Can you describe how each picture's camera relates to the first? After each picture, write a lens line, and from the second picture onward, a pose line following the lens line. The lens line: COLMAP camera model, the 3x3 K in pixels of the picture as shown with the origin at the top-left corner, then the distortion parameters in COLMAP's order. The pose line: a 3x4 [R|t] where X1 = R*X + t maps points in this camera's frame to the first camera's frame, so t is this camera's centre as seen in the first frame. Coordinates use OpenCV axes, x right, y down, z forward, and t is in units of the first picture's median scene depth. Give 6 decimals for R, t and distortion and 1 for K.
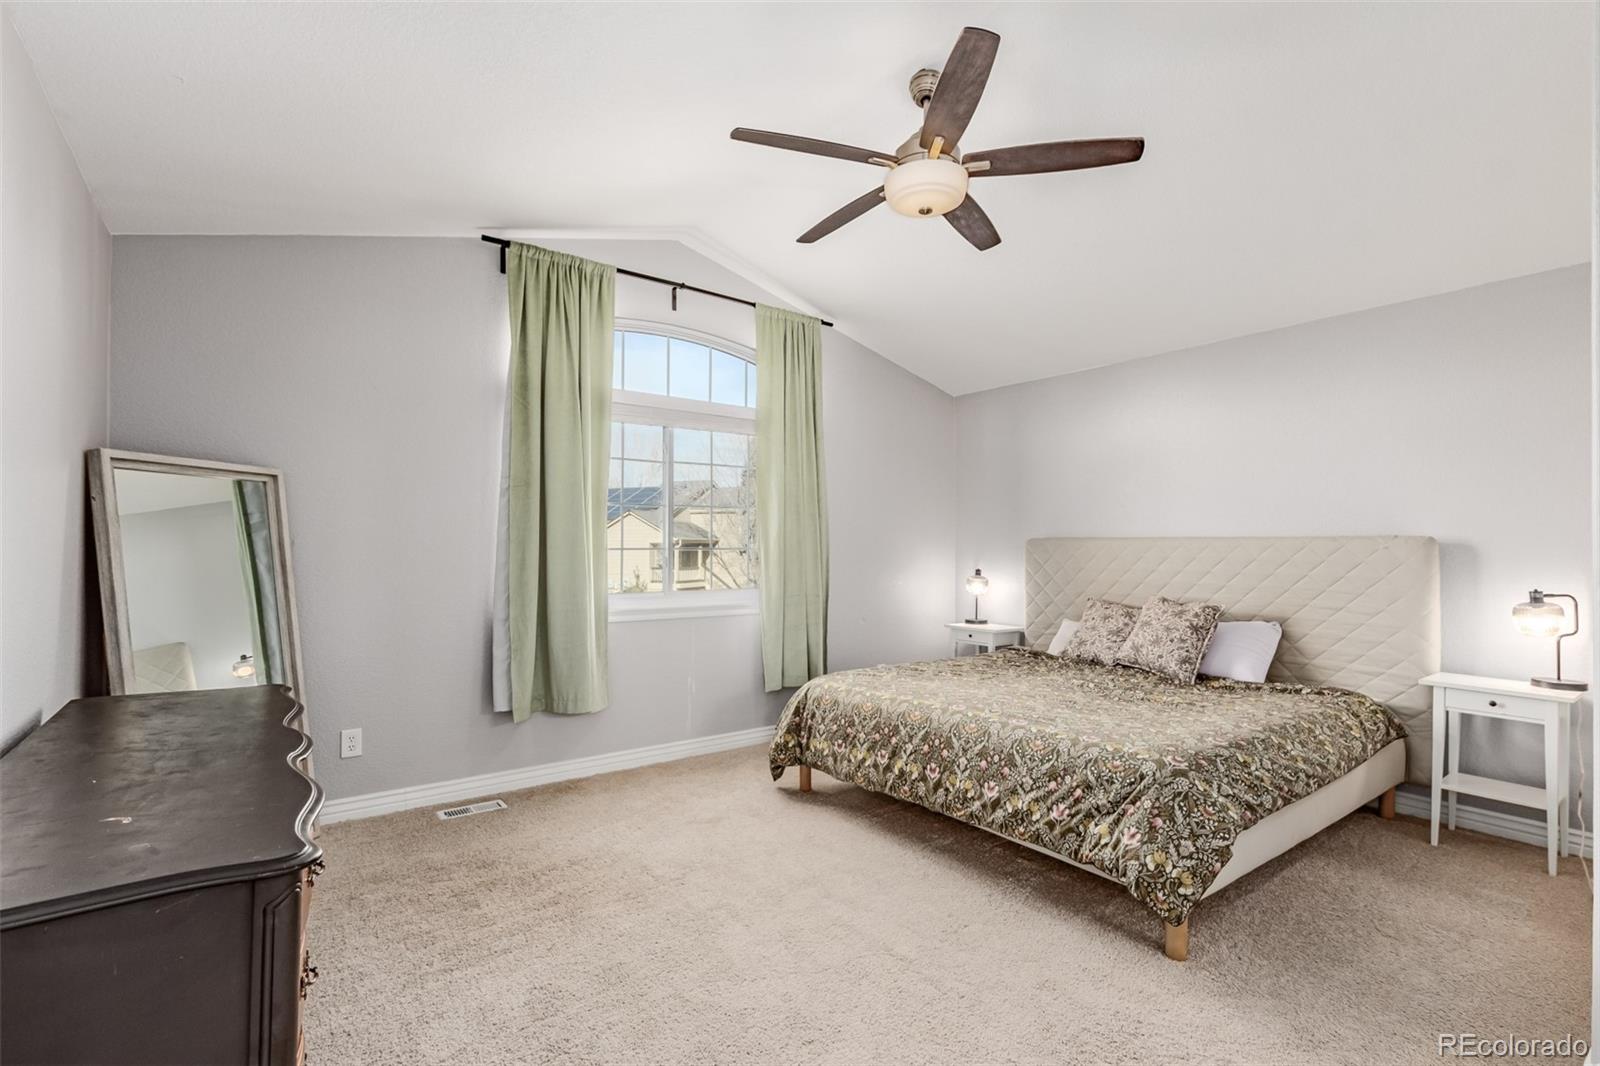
lens RADIAL K [[748.6, 0, 797.4], [0, 748.6, 536.2], [0, 0, 1]] dist [0.019844, -0.006870]
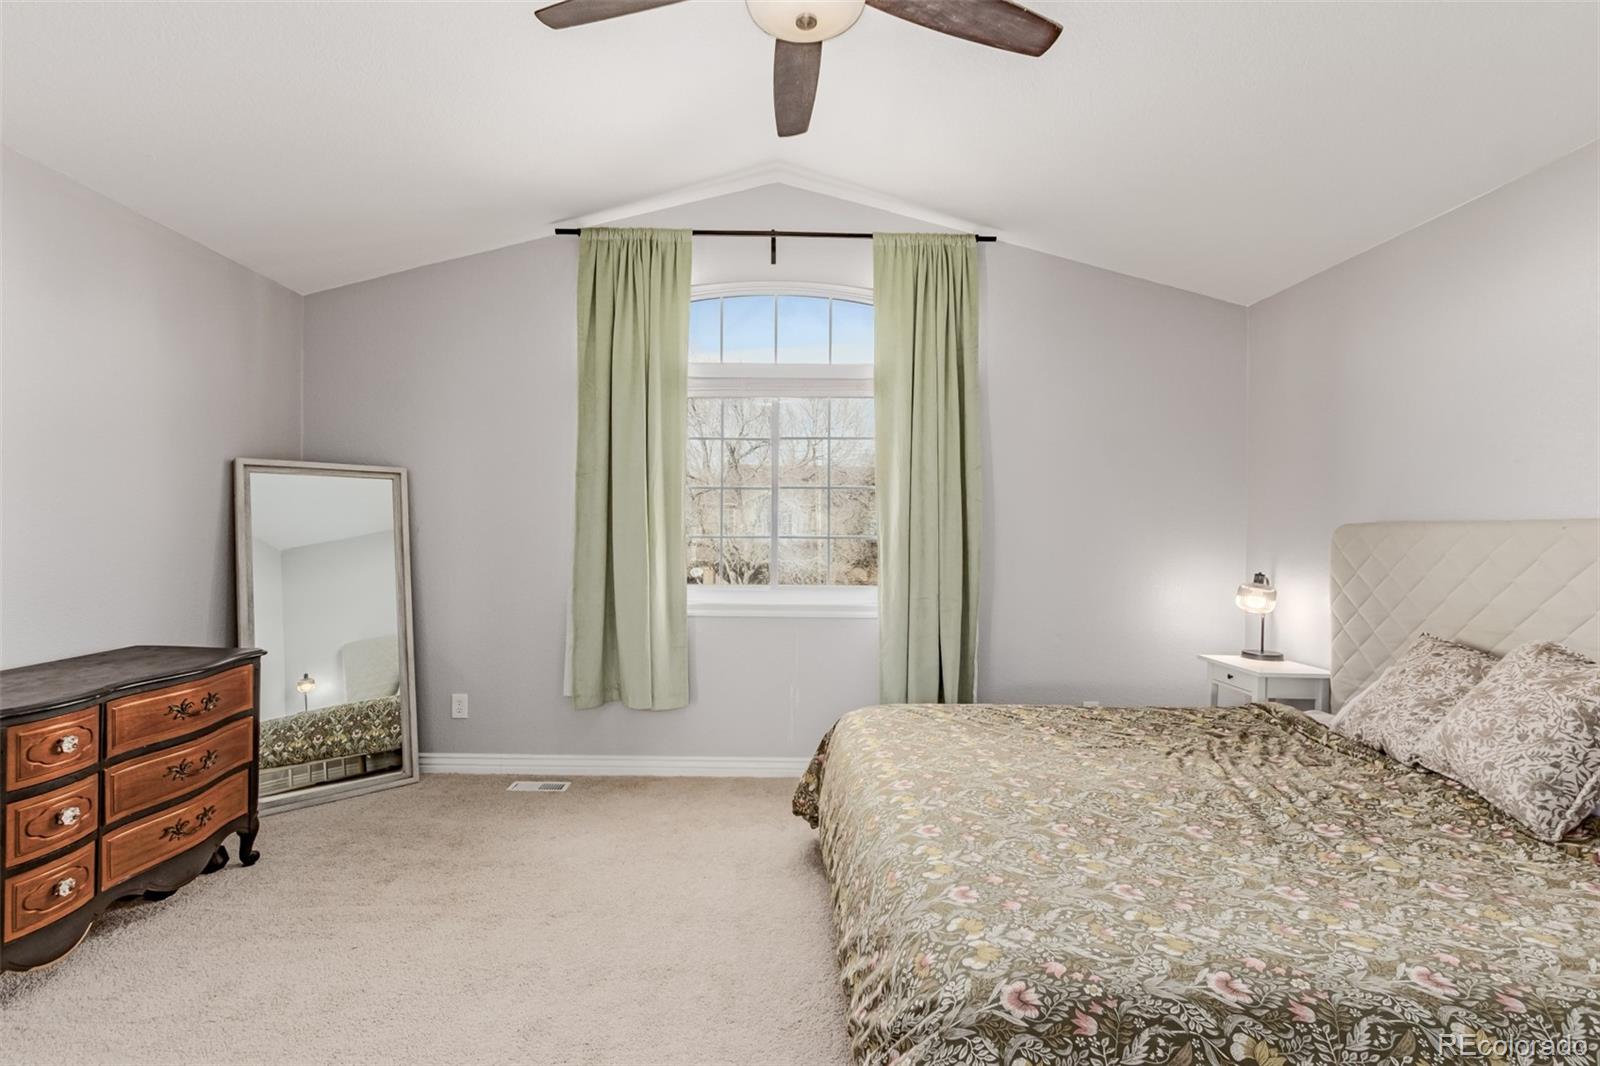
lens RADIAL K [[748.6, 0, 799.2], [0, 748.6, 537.9], [0, 0, 1]] dist [0.019844, -0.006870]
pose [[0.797147, 0.006599, -0.603749, 0.406549], [0.003512, 0.999873, 0.015565, 0.004054], [0.603775, -0.014527, 0.797023, 0.332759]]
